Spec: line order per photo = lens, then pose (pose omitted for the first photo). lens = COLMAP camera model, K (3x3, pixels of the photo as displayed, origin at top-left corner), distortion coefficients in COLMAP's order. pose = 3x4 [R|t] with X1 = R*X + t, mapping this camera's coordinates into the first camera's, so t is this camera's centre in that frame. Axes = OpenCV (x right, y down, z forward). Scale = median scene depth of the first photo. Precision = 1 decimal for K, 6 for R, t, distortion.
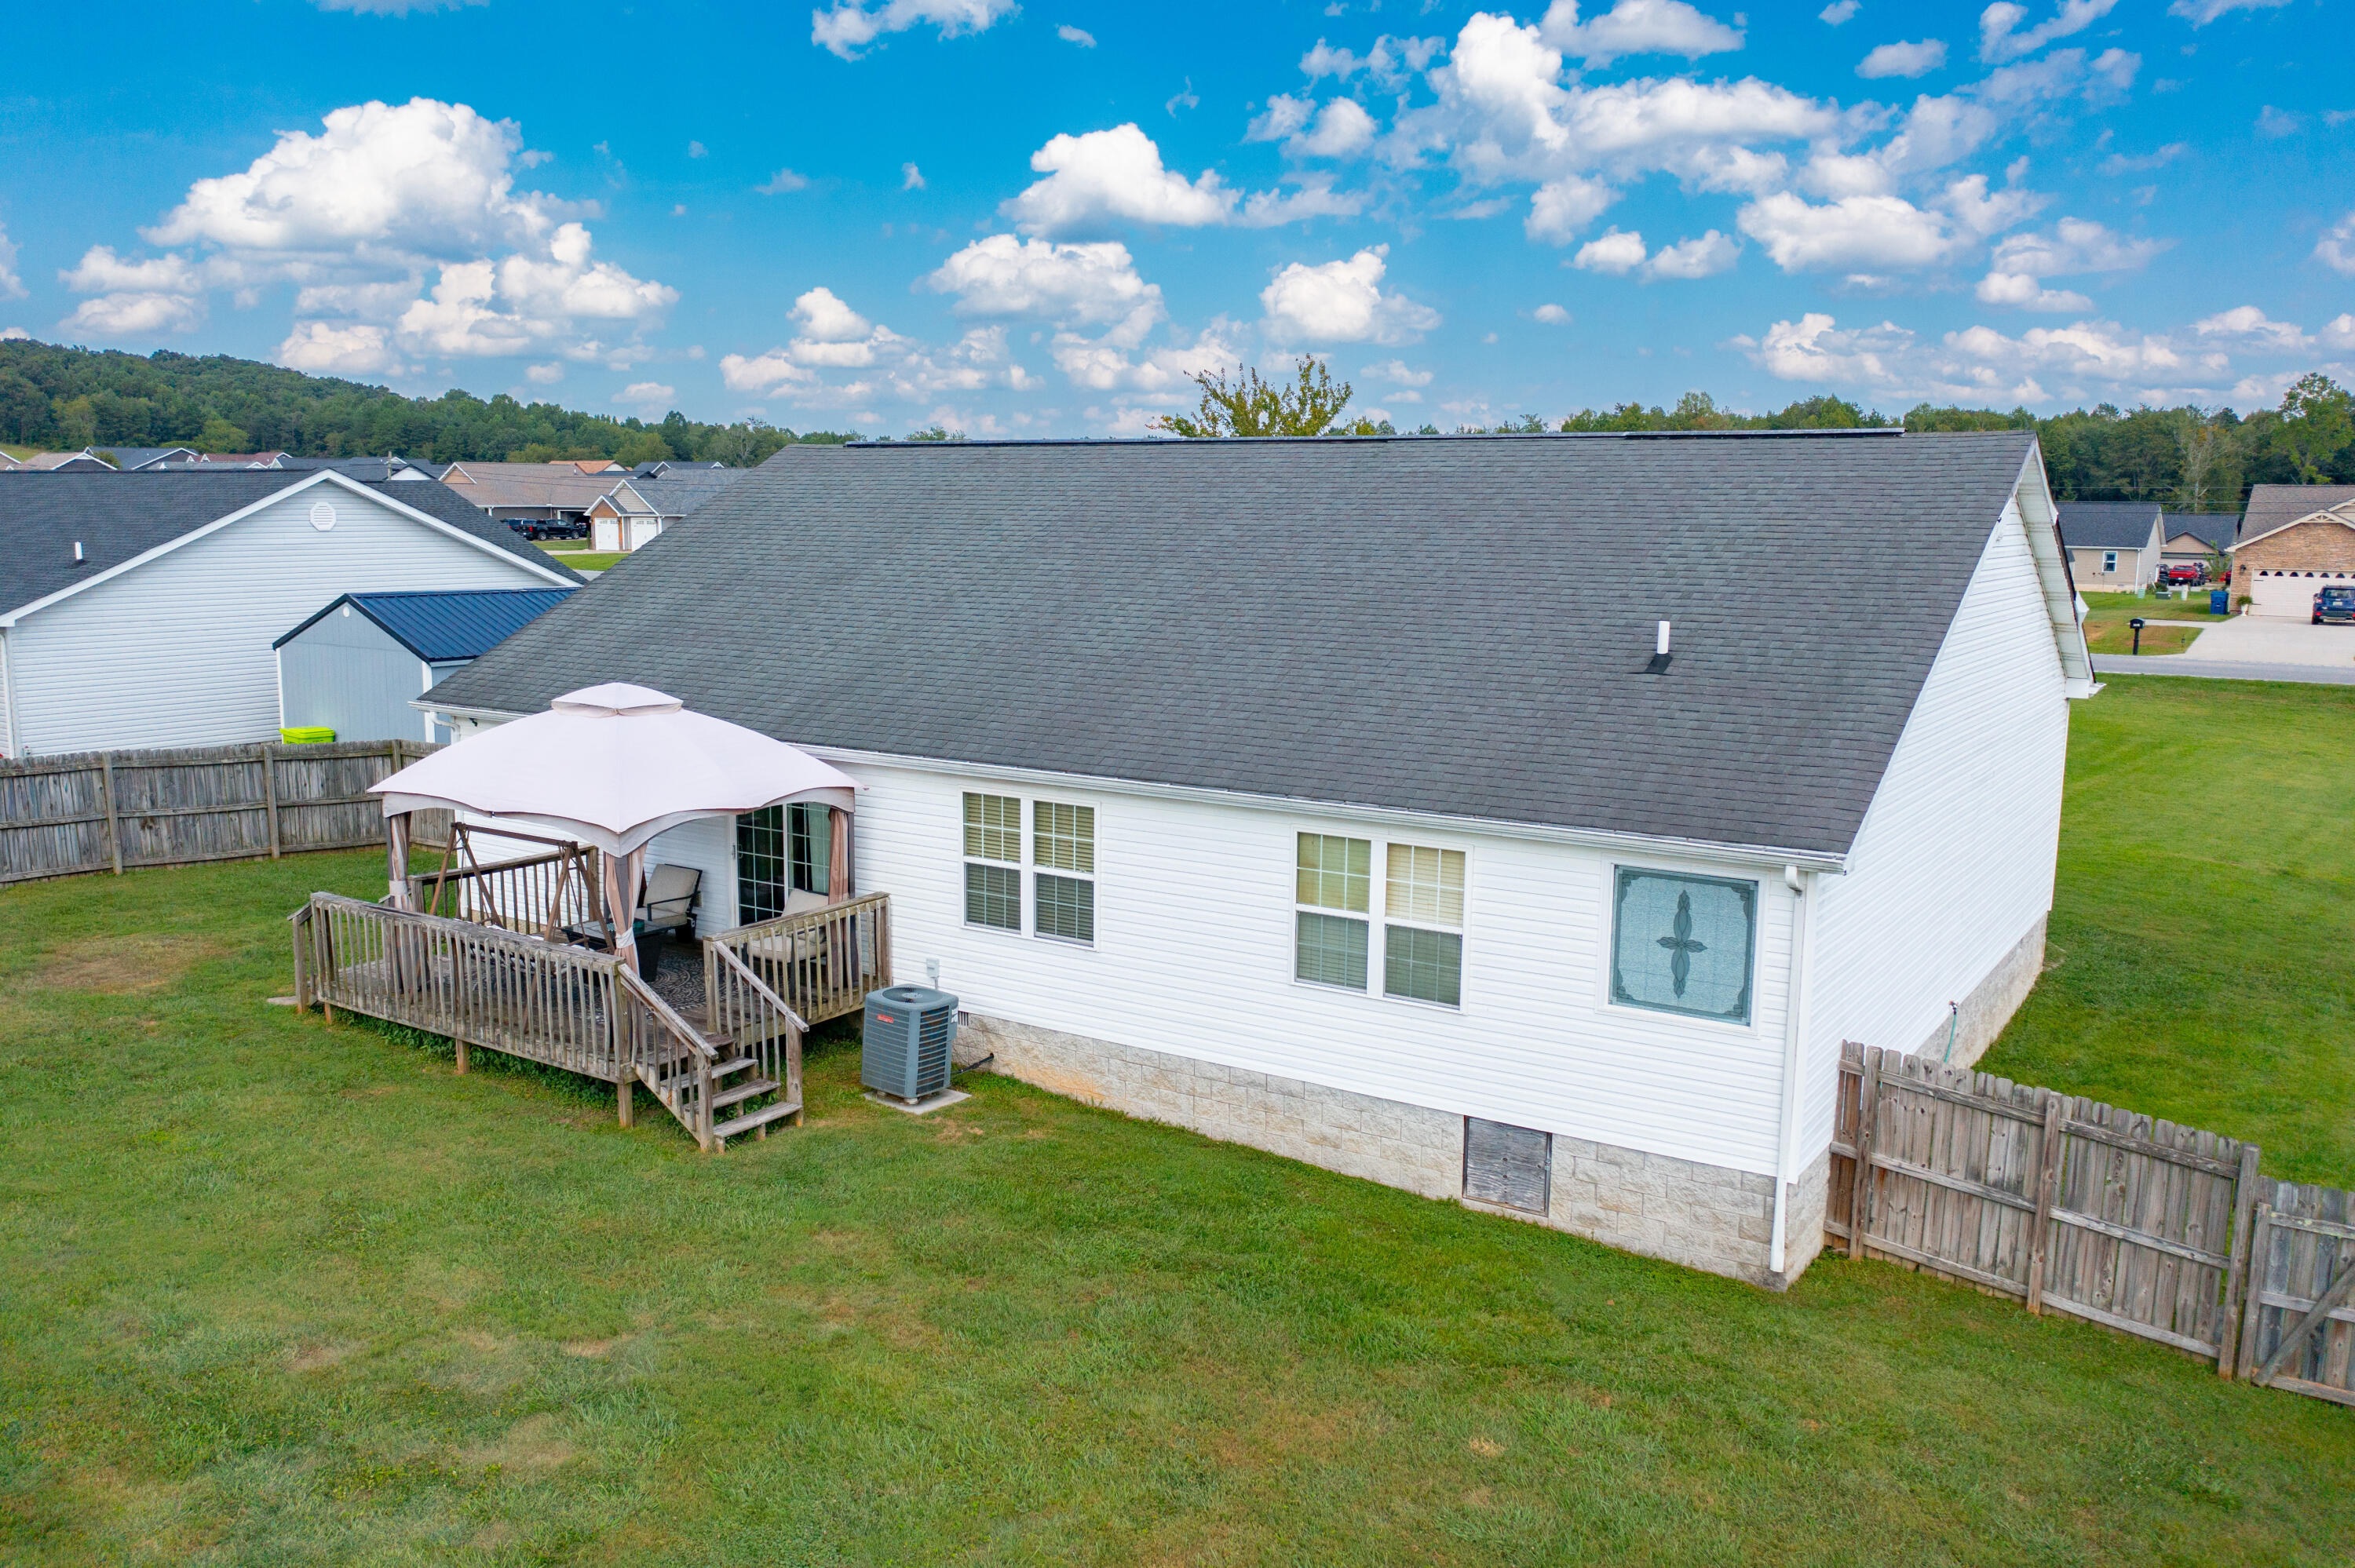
lens RADIAL K [[1849.2, 0, 1174.5], [0, 1849.2, 776.2], [0, 0, 1]] dist [-0.012827, 0.005542]
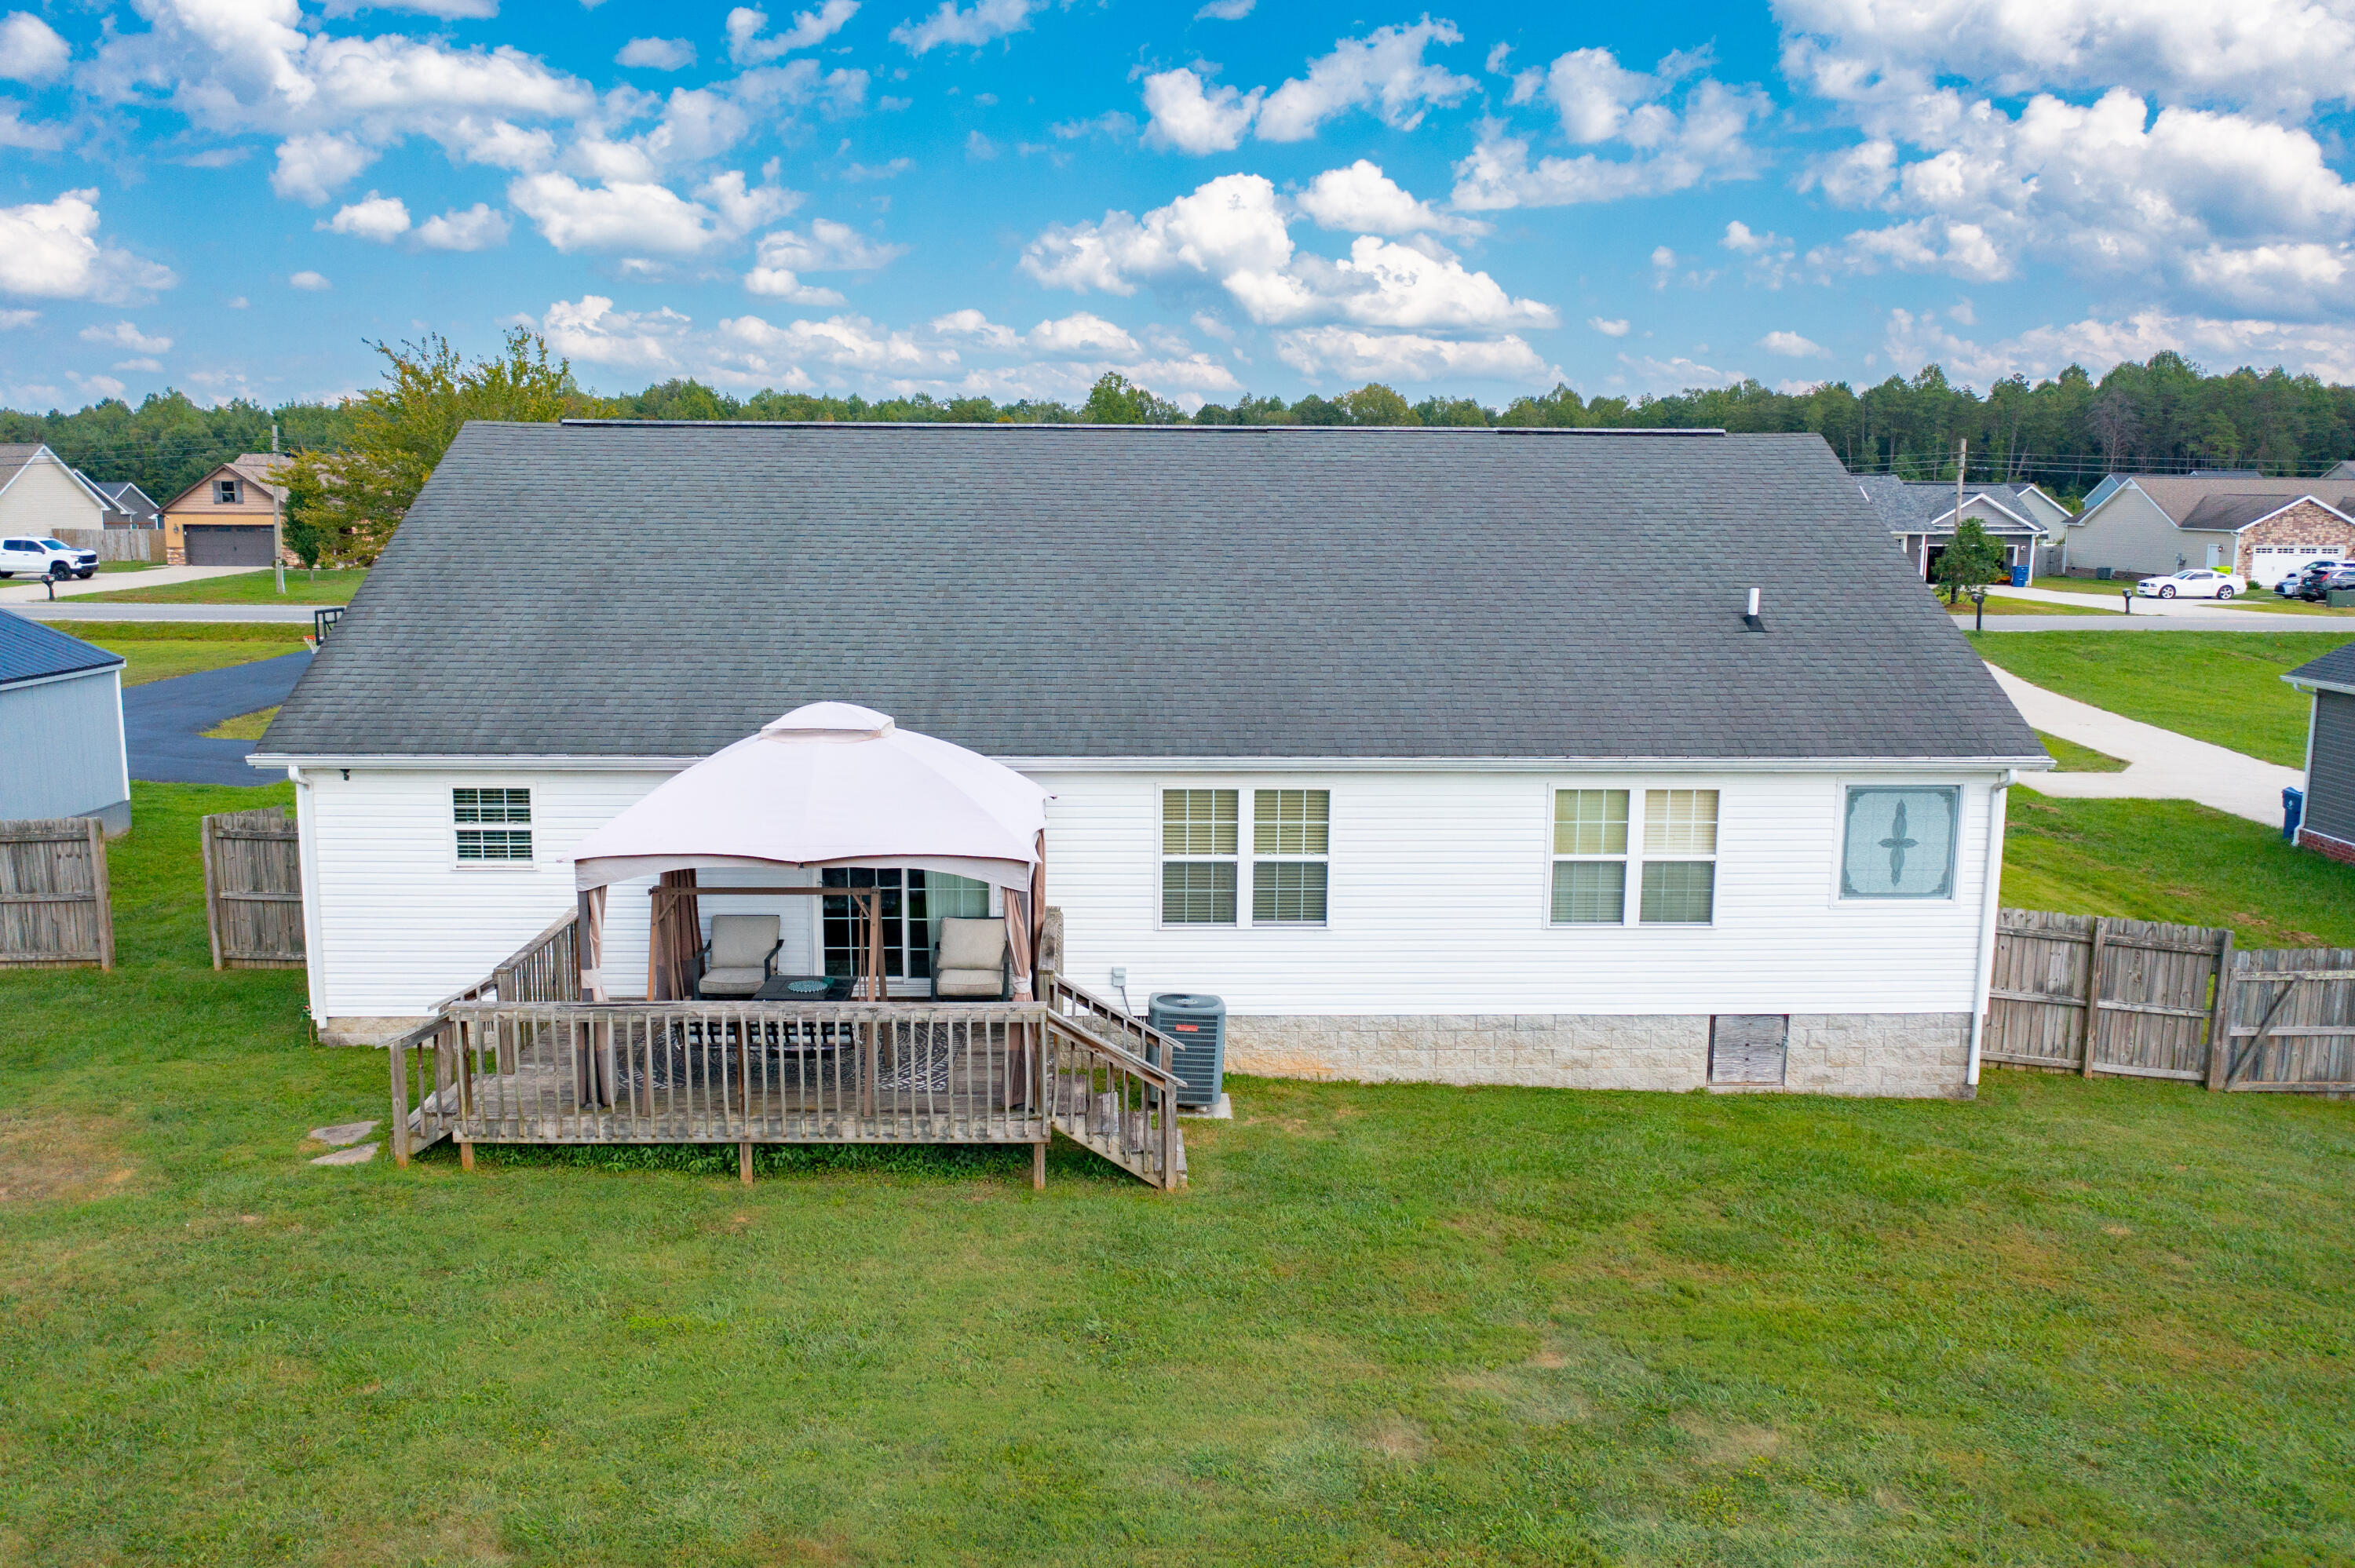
lens RADIAL K [[1849.2, 0, 1171.9], [0, 1849.2, 783.6], [0, 0, 1]] dist [-0.012827, 0.005542]
pose [[0.813344, -0.094337, 0.574084, -0.727802], [0.086095, 0.995418, 0.041597, -0.037832], [-0.575378, 0.015593, 0.817739, 0.221036]]
